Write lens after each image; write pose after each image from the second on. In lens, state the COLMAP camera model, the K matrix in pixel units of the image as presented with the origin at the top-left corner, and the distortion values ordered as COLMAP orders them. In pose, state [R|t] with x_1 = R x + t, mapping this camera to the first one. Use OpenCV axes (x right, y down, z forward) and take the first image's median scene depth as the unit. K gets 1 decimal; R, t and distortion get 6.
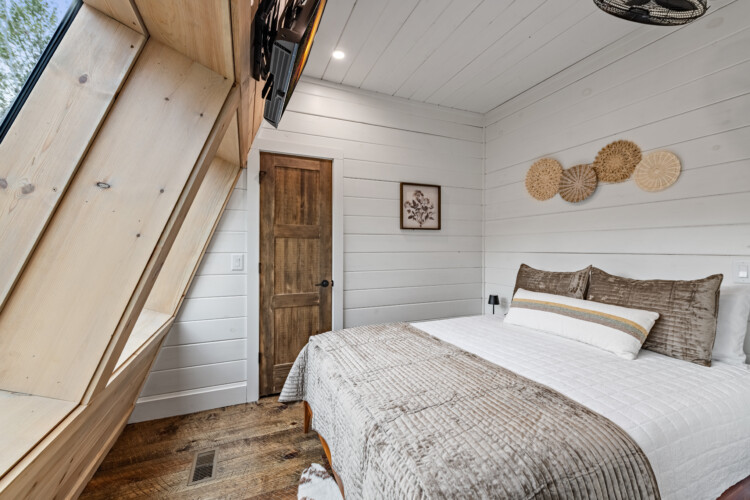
lens RADIAL K [[313.0, 0, 375.2], [0, 313.0, 246.3], [0, 0, 1]] dist [0.001377, -0.000001]
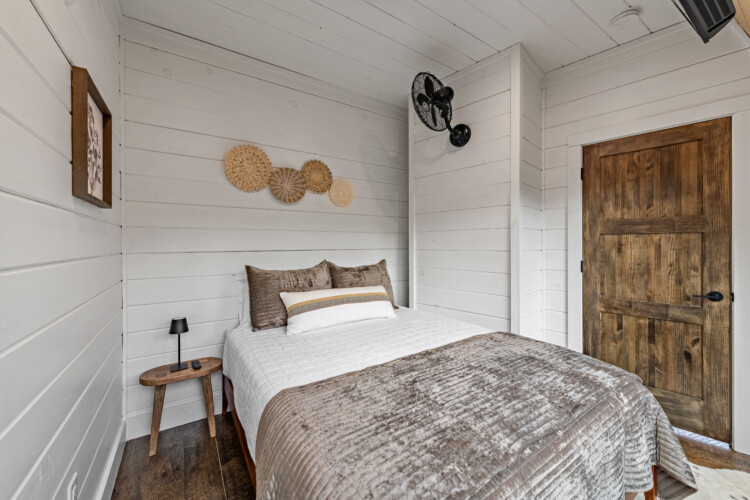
lens RADIAL K [[303.1, 0, 371.9], [0, 303.1, 245.6], [0, 0, 1]] dist [0.010141, -0.002751]
pose [[-0.191139, 0.003252, 0.981558, -0.422315], [0.001273, 0.999994, -0.003065, 0.007718], [-0.981562, 0.000663, -0.191142, 0.945857]]
